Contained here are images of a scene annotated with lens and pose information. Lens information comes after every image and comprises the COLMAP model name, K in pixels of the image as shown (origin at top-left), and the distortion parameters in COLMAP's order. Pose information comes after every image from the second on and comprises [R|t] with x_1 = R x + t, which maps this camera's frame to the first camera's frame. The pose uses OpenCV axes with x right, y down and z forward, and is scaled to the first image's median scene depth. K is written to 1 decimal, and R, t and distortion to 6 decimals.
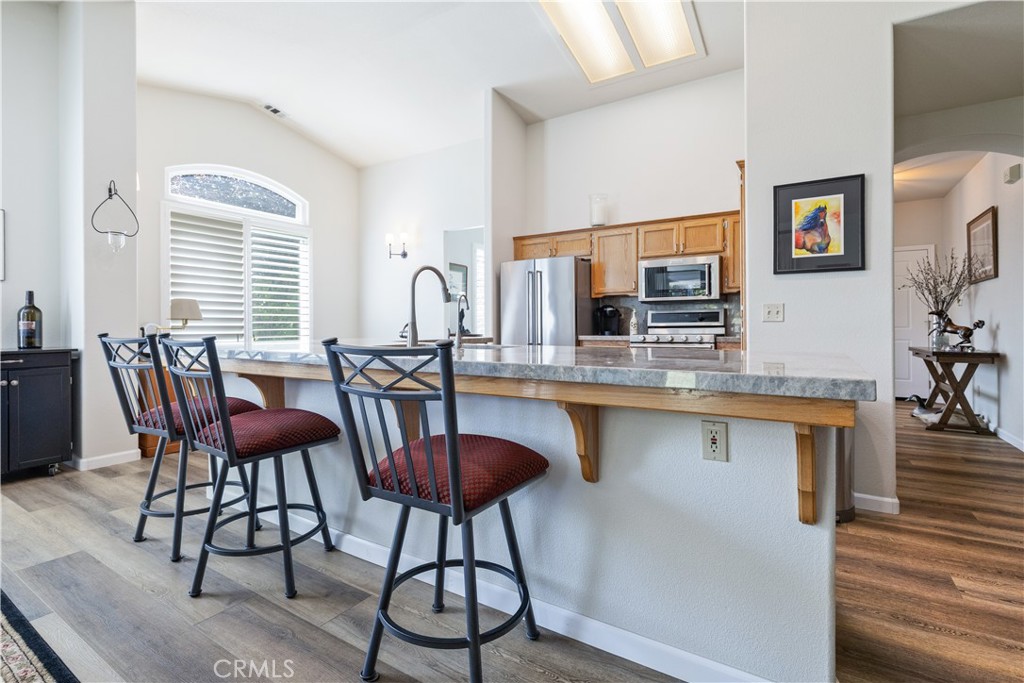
lens RADIAL K [[462.0, 0, 486.4], [0, 462.0, 327.6], [0, 0, 1]] dist [0.000730, 0.000025]
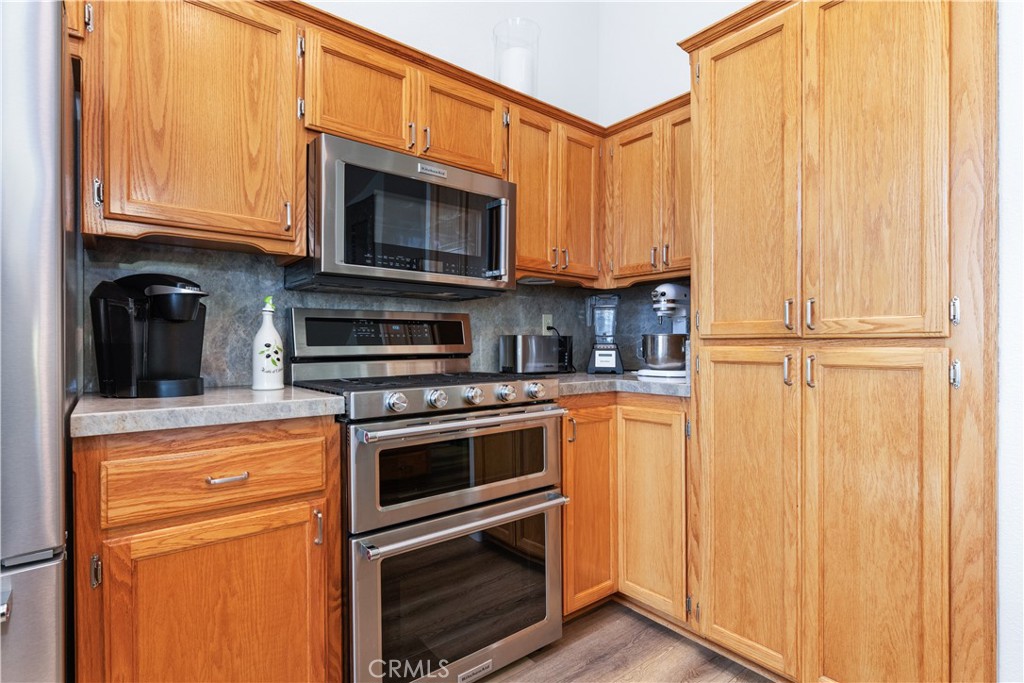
lens RADIAL K [[507.3, 0, 511.5], [0, 507.3, 346.4], [0, 0, 1]] dist [-0.001012, -0.000110]
pose [[0.306233, 0.001987, 0.951954, 0.062406], [0.001258, 0.999996, -0.002492, -0.009119], [-0.951956, 0.001961, 0.306230, 0.763938]]
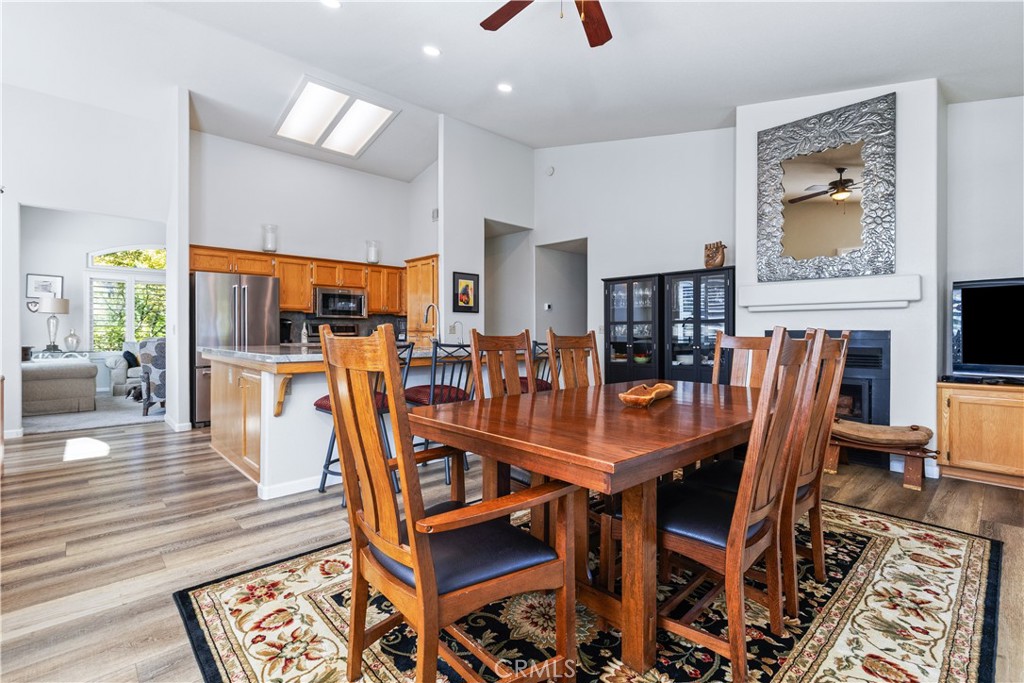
lens RADIAL K [[479.5, 0, 511.1], [0, 479.5, 330.6], [0, 0, 1]] dist [0.004532, 0.000334]
pose [[0.243953, 0.007224, 0.969760, -0.860627], [0.003461, 0.999959, -0.008320, -0.004189], [-0.969781, 0.005386, 0.243918, 0.105481]]
